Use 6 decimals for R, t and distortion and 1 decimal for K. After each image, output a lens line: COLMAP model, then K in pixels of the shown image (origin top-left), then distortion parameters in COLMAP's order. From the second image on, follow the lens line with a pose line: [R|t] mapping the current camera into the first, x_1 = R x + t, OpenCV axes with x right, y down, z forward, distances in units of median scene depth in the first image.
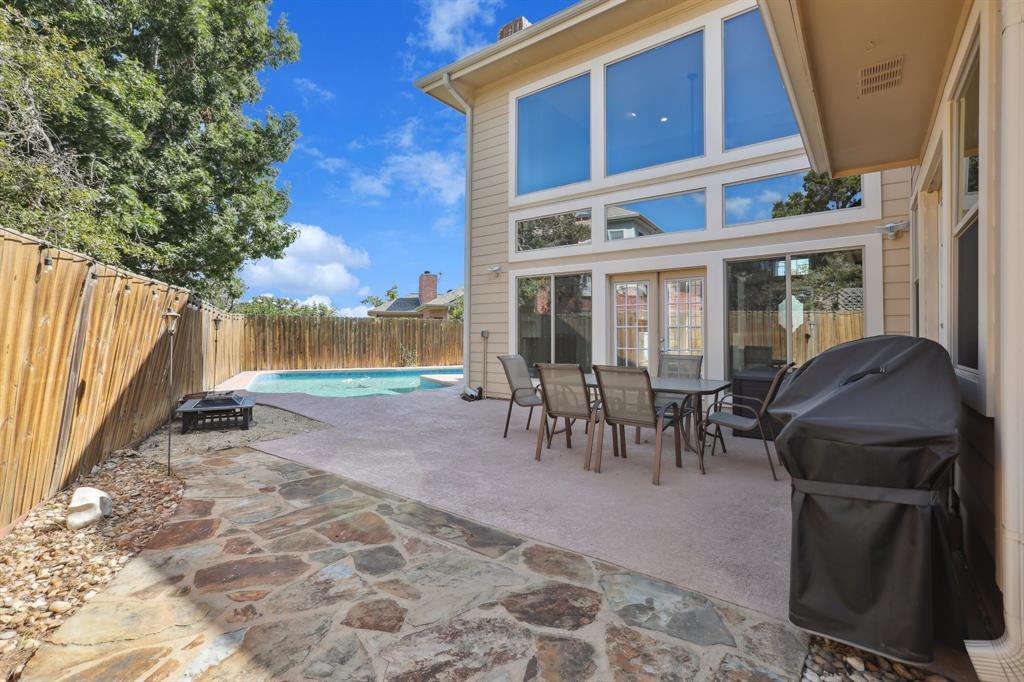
lens RADIAL K [[461.3, 0, 513.7], [0, 461.3, 339.1], [0, 0, 1]] dist [0.009597, 0.001597]
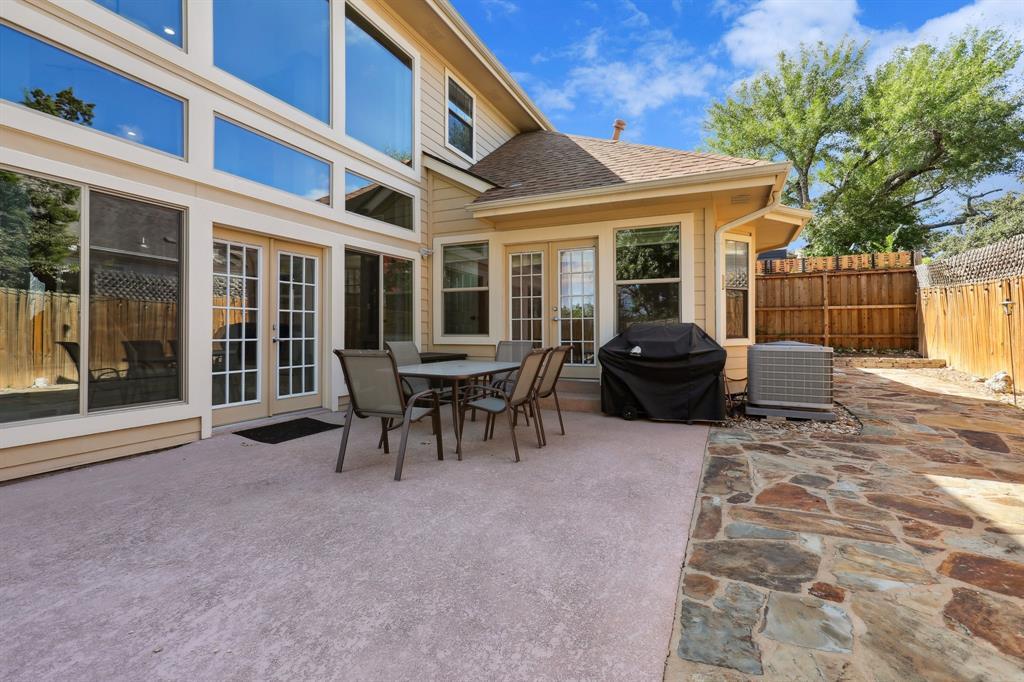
lens RADIAL K [[461.3, 0, 510.9], [0, 461.3, 333.5], [0, 0, 1]] dist [0.009597, 0.001597]
pose [[-0.220018, 0.005537, 0.975480, -1.126294], [0.006135, 0.999972, -0.004292, 0.033250], [-0.975477, 0.005041, -0.220046, 1.701918]]
